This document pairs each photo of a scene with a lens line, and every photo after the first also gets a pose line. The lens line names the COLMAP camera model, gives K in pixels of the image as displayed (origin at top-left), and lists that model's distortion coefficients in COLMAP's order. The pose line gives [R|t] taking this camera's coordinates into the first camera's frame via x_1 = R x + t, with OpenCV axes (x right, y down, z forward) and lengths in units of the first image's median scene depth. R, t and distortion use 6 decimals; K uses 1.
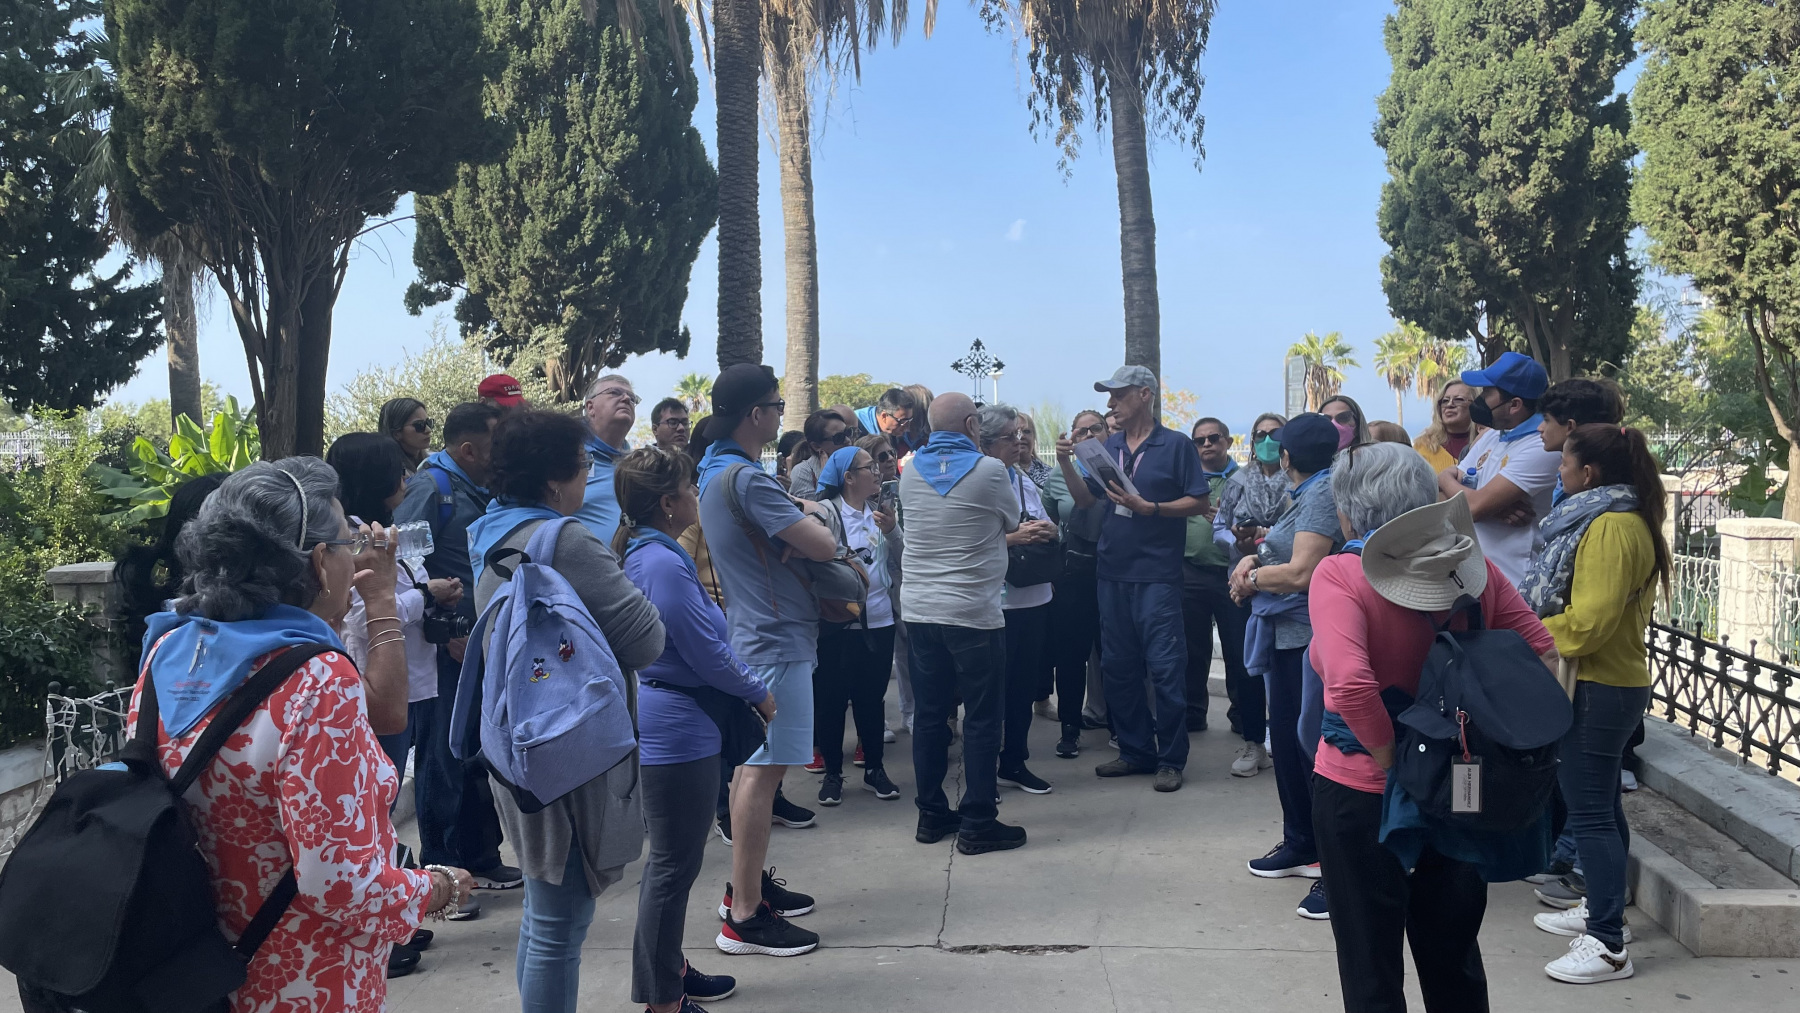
lens RADIAL K [[1367.8, 0, 902.5], [0, 1367.8, 505.6], [0, 0, 1]] dist [0.110914, -0.122697]
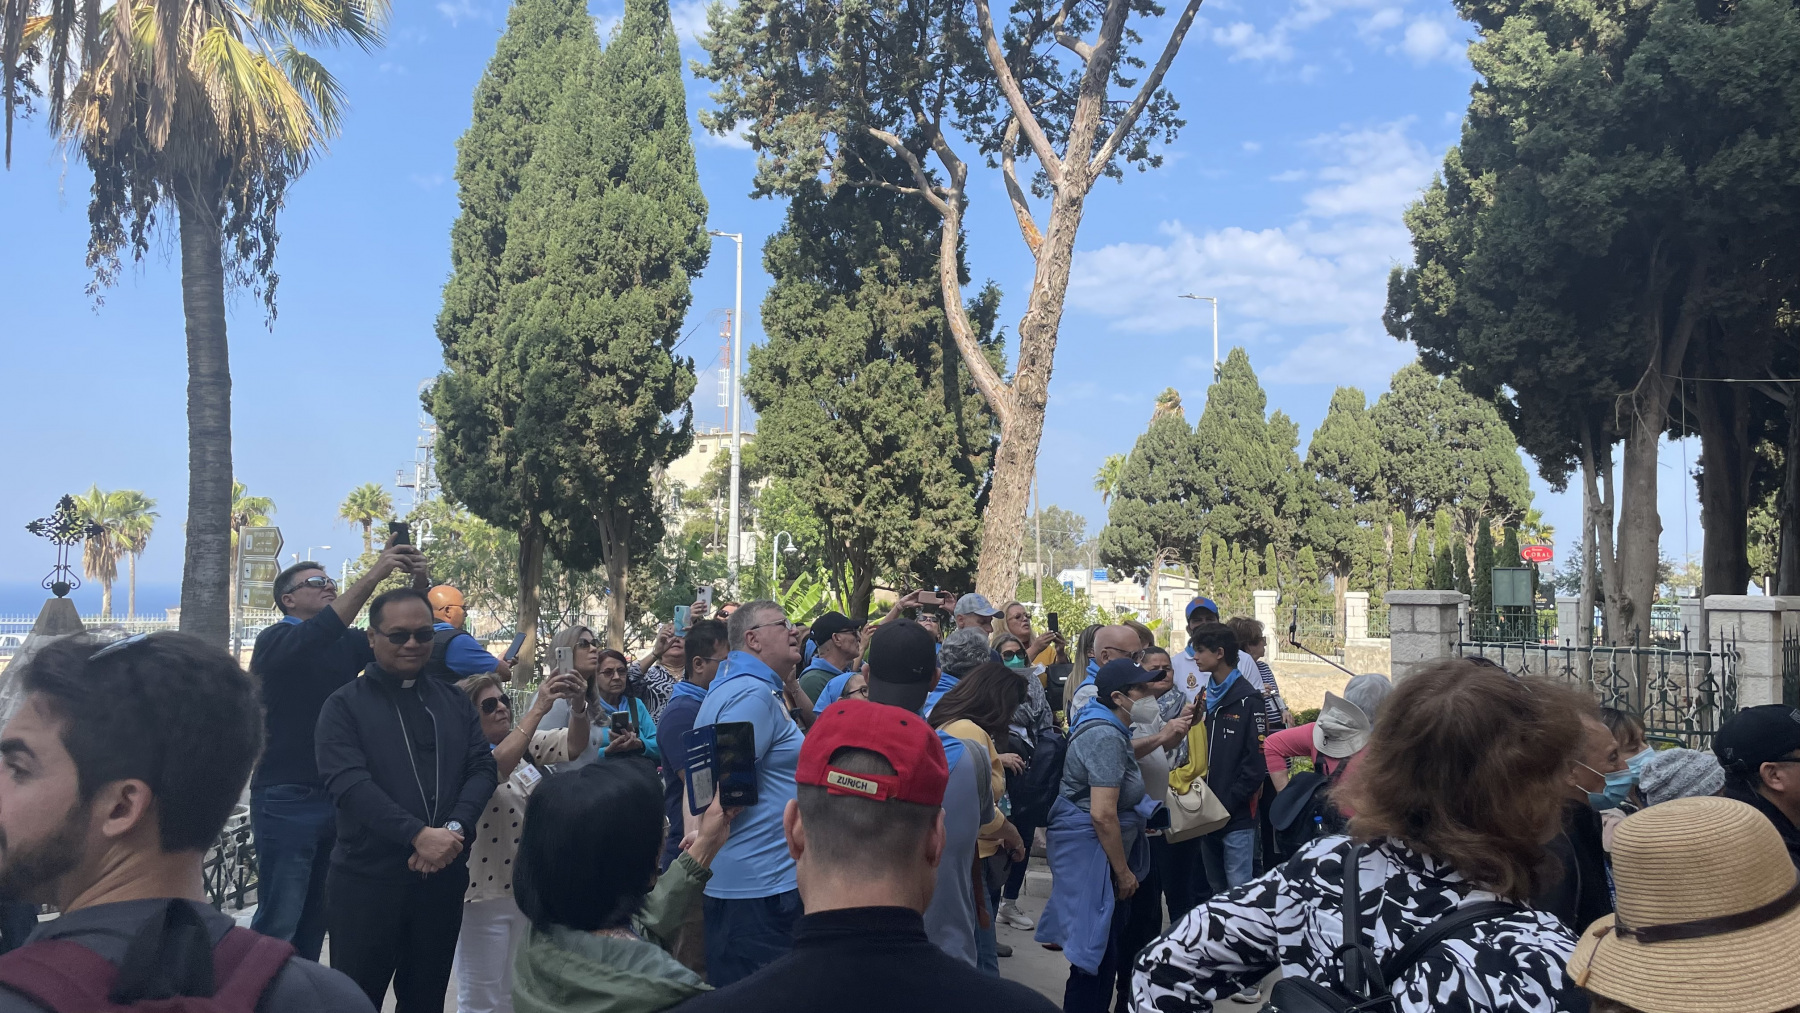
lens RADIAL K [[1365.5, 0, 900.0], [0, 1365.5, 506.5], [0, 0, 1]] dist [0.113531, -0.122582]
pose [[0.621903, 0.073166, 0.779669, -0.292132], [0.018324, 0.993993, -0.107894, -0.019894], [-0.782880, 0.081386, 0.616827, 0.128944]]
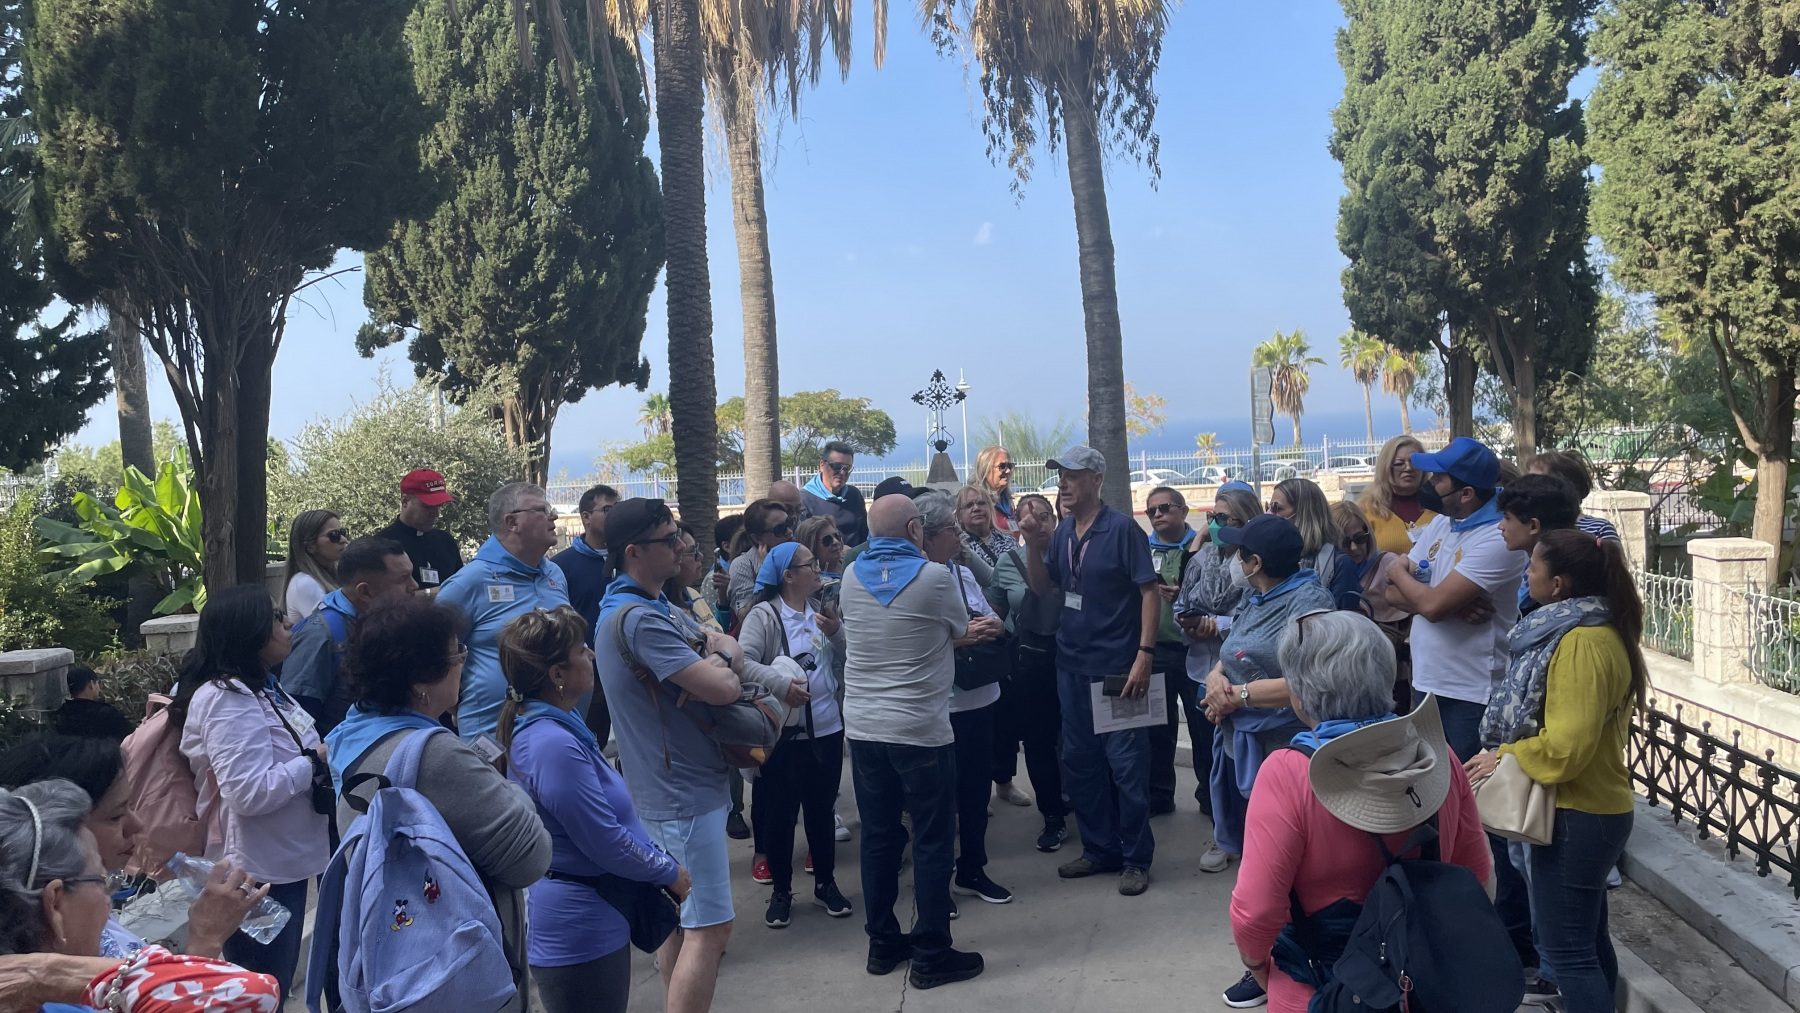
lens RADIAL K [[1365.5, 0, 900.0], [0, 1365.5, 506.5], [0, 0, 1]] dist [0.113531, -0.122582]
pose [[0.999262, -0.035091, 0.015623, 0.009389], [0.035131, 0.999380, -0.002322, -0.023442], [-0.015532, 0.002869, 0.999875, 0.017916]]
